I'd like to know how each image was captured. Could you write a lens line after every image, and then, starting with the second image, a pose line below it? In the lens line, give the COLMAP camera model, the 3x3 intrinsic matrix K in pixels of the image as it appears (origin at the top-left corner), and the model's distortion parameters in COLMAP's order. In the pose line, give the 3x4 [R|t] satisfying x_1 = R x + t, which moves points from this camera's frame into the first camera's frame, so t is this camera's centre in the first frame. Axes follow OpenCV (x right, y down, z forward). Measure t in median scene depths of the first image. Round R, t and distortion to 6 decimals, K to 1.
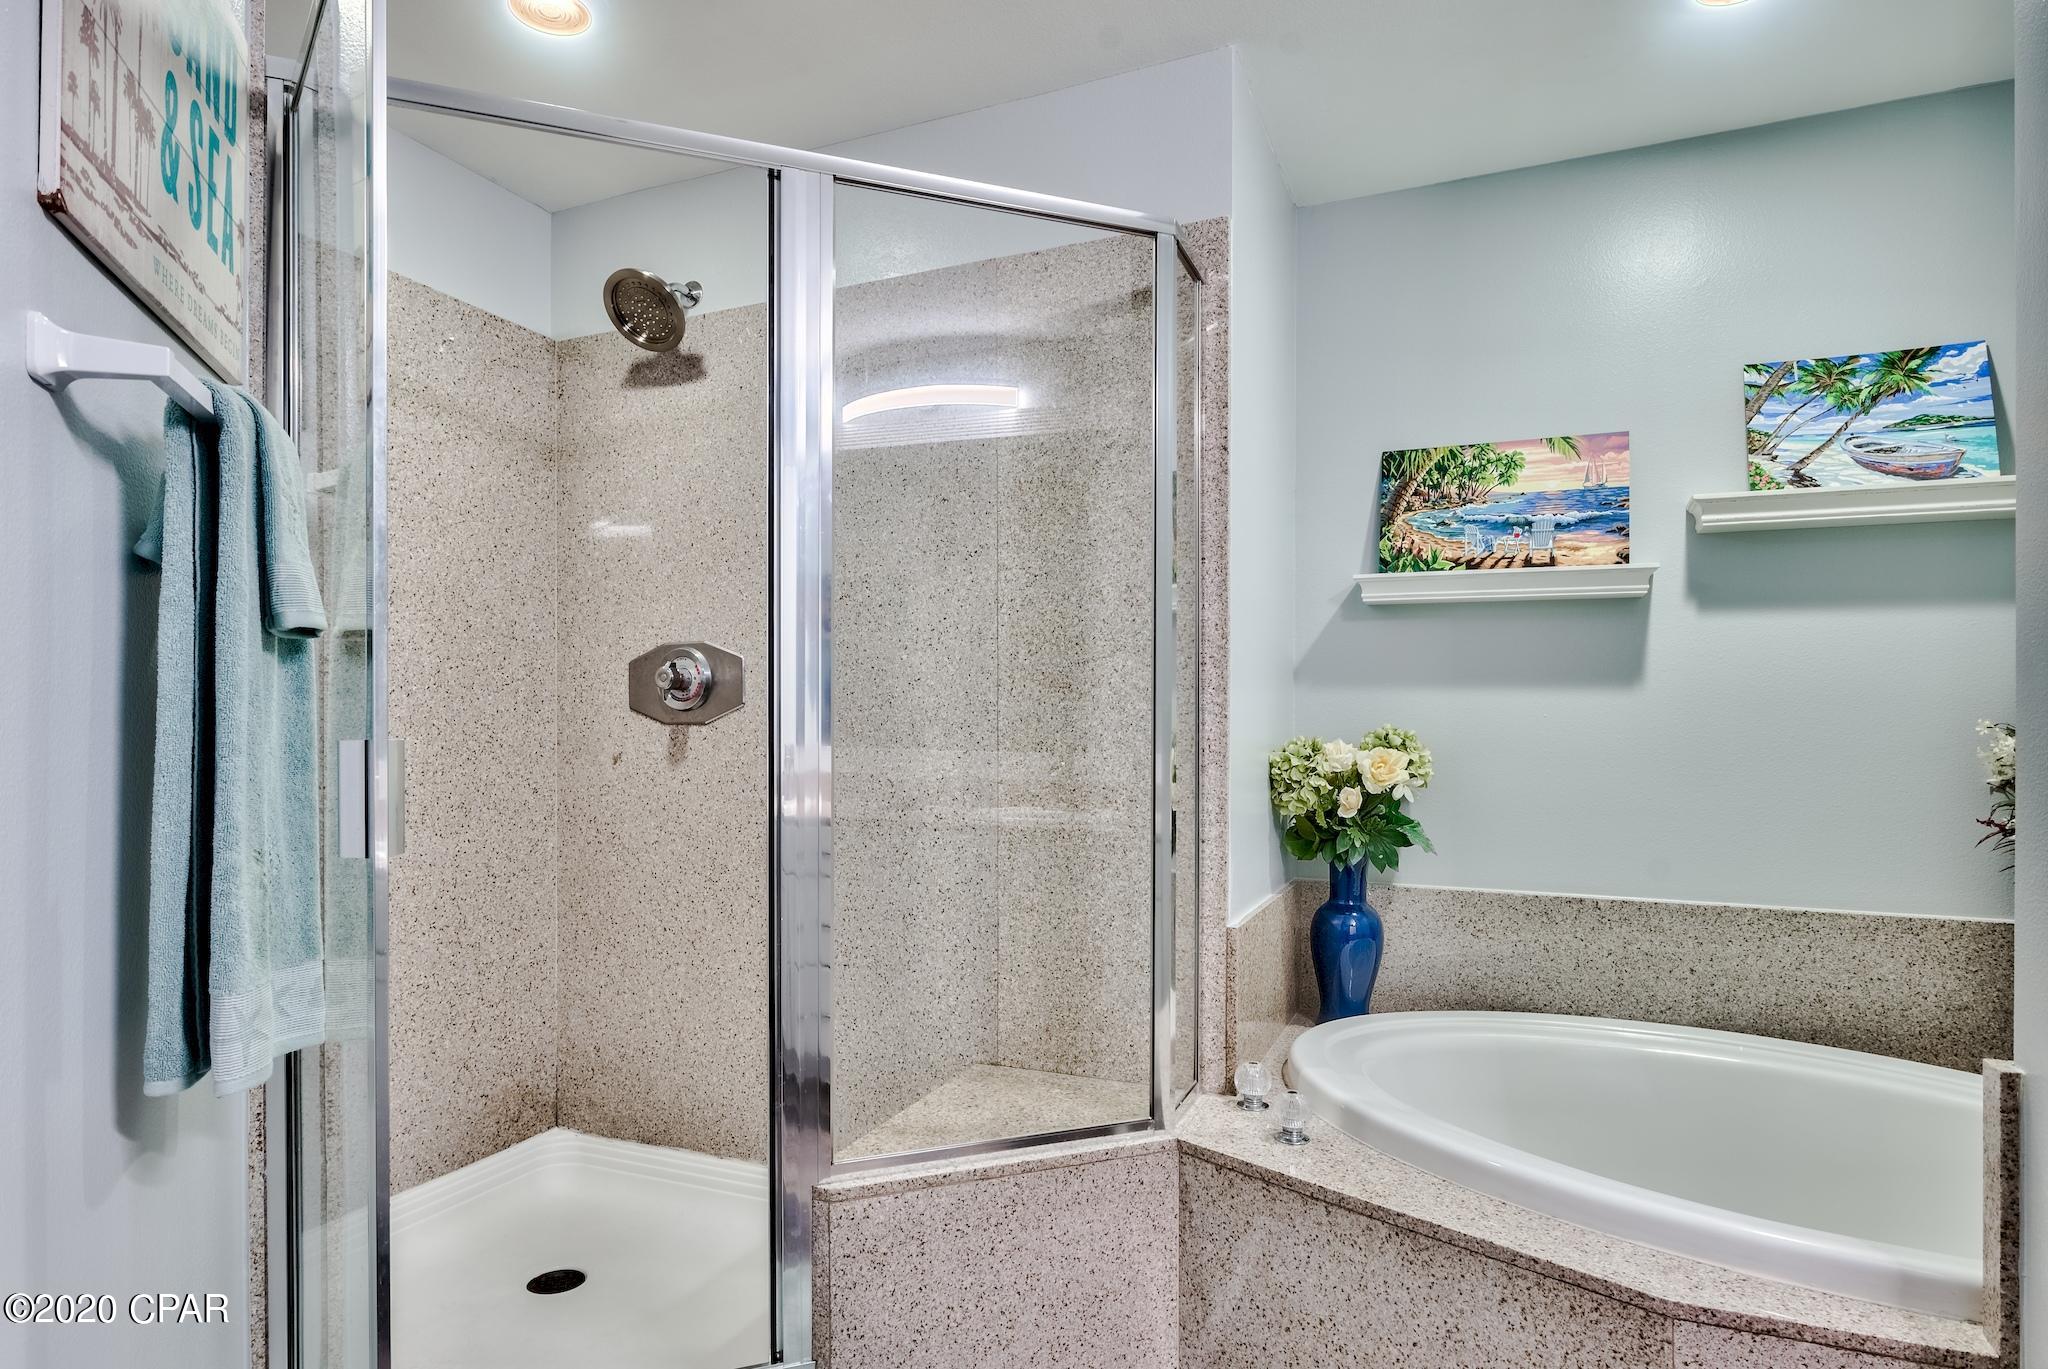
lens RADIAL K [[1147.9, 0, 956.9], [0, 1147.9, 716.3], [0, 0, 1]] dist [-0.002649, -0.001668]
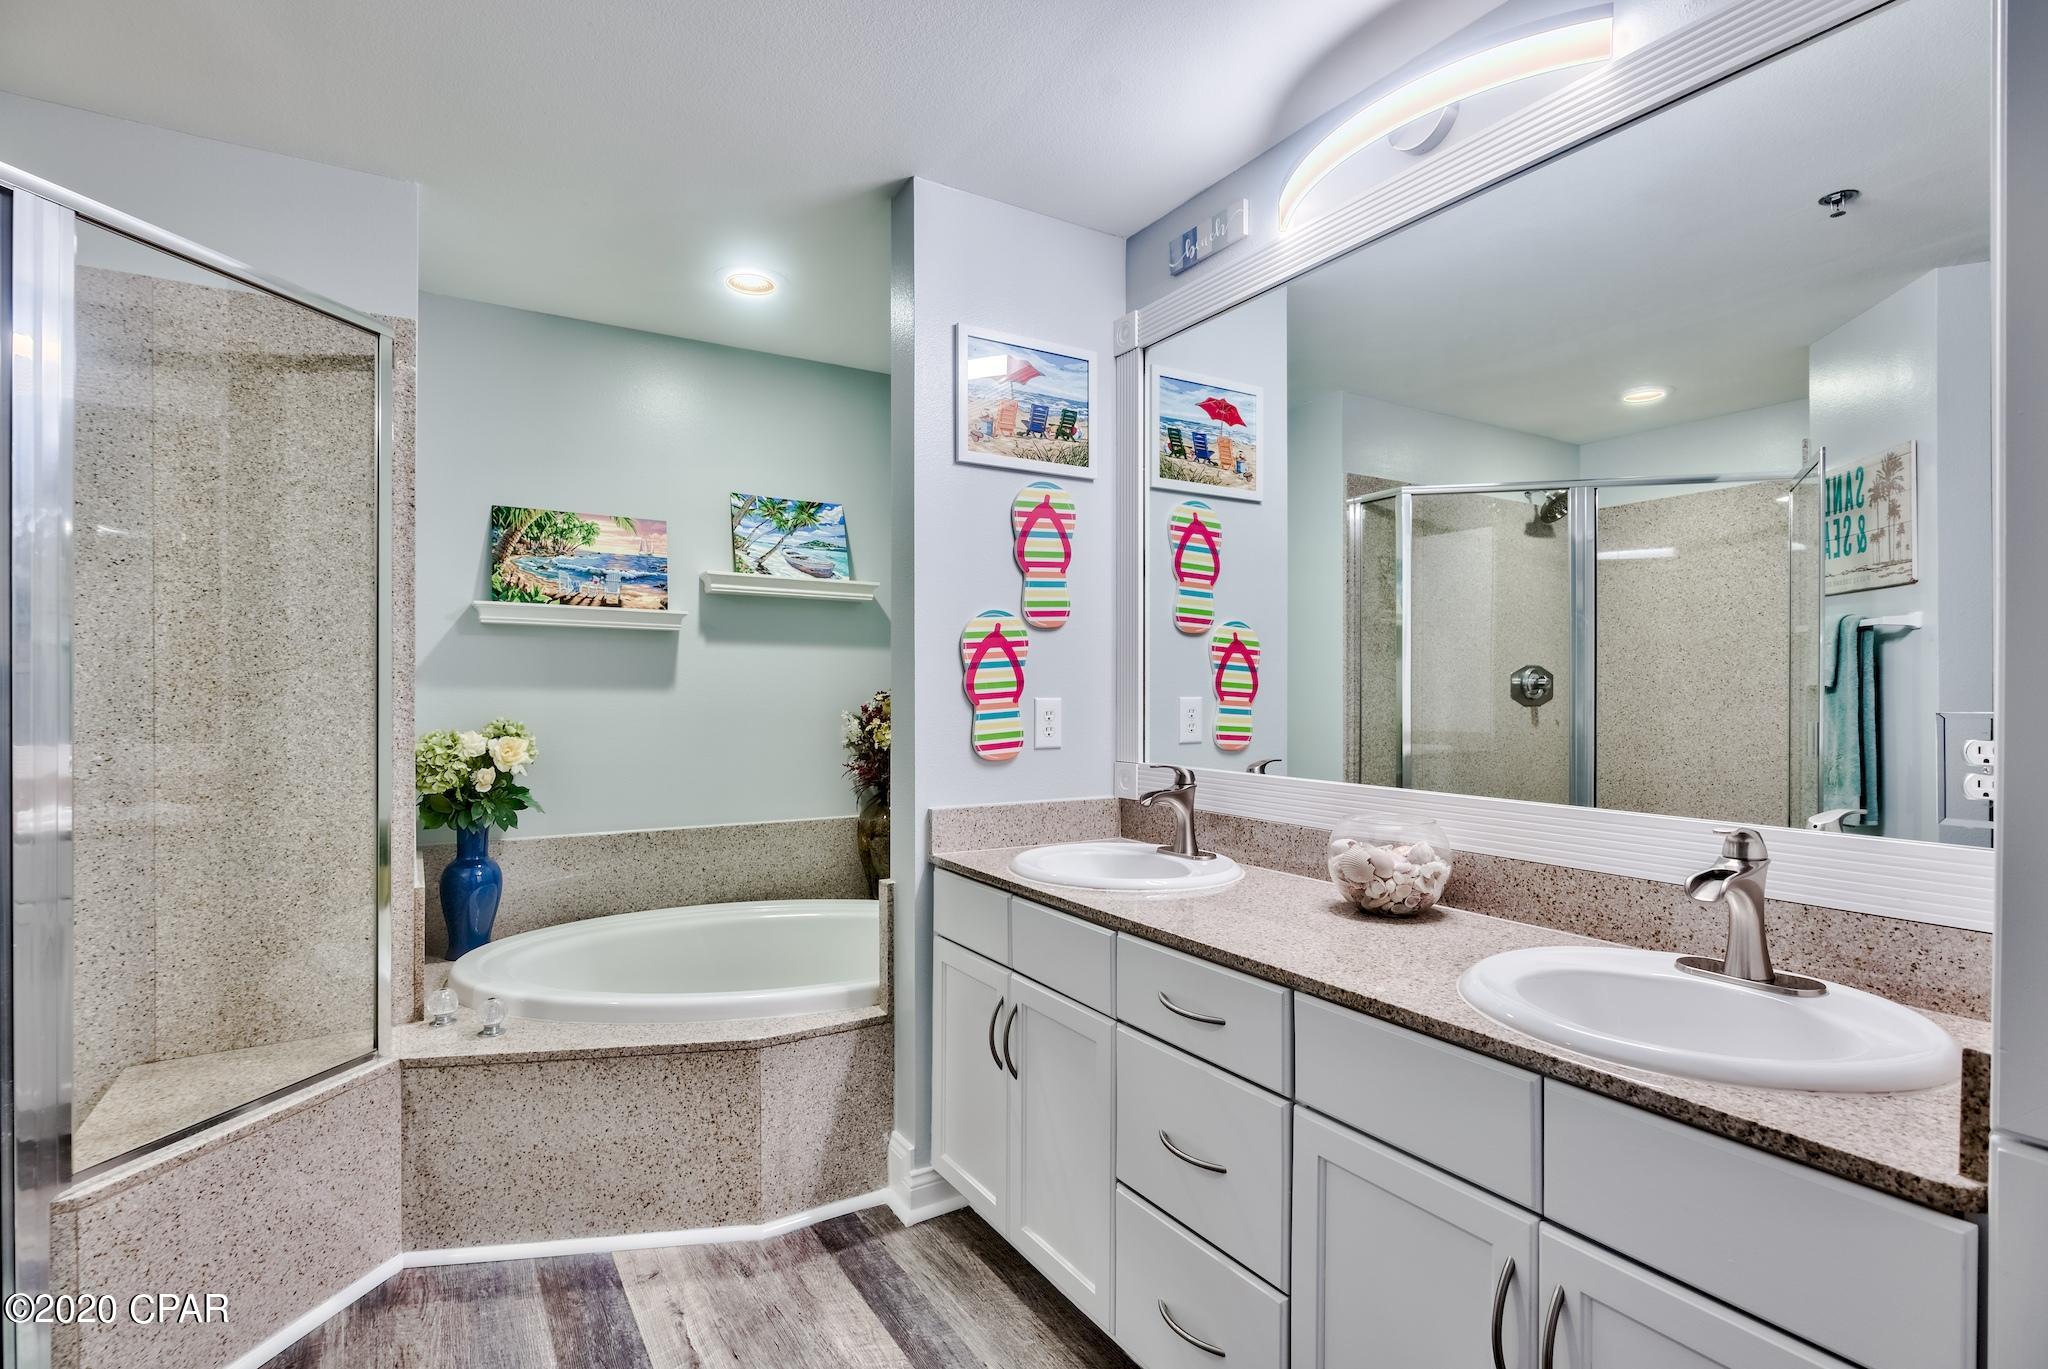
lens RADIAL K [[1025.9, 0, 1016.0], [0, 1025.9, 684.3], [0, 0, 1]] dist [-0.004995, 0.000611]
pose [[0.563031, -0.001019, 0.826435, -0.296177], [-0.001443, 0.999997, 0.002216, -0.039266], [-0.826435, -0.002440, 0.563027, -0.159521]]
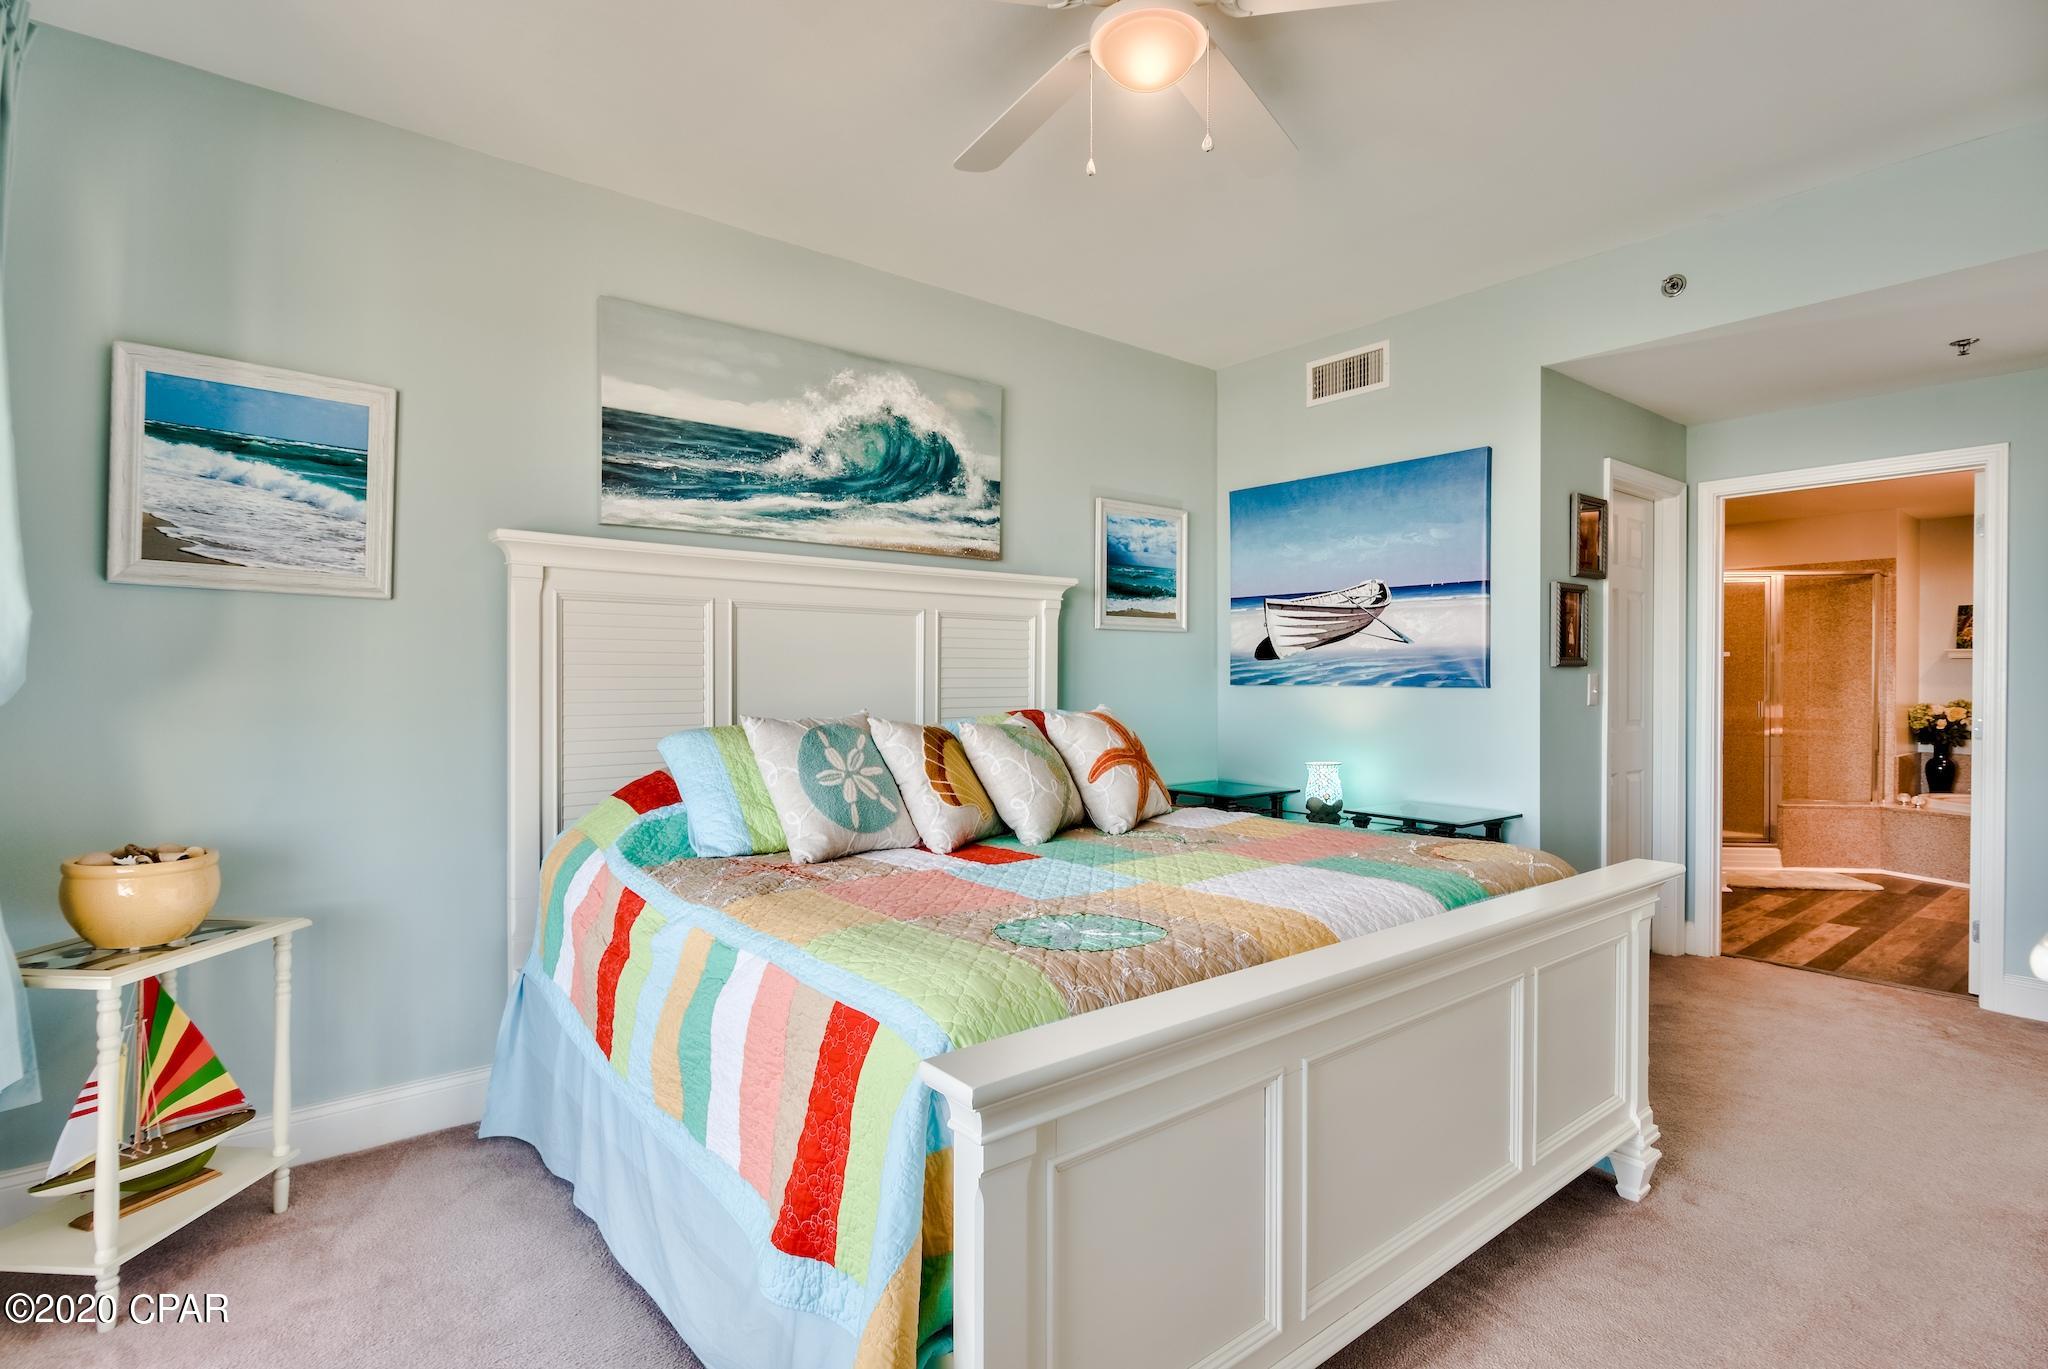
lens RADIAL K [[941.3, 0, 1014.9], [0, 941.3, 684.2], [0, 0, 1]] dist [-0.003874, 0.000056]
pose [[0.889737, 0.004857, -0.456448, -0.798718], [-0.000519, 0.999954, 0.009628, -0.062566], [0.456473, -0.008329, 0.889698, -2.622525]]
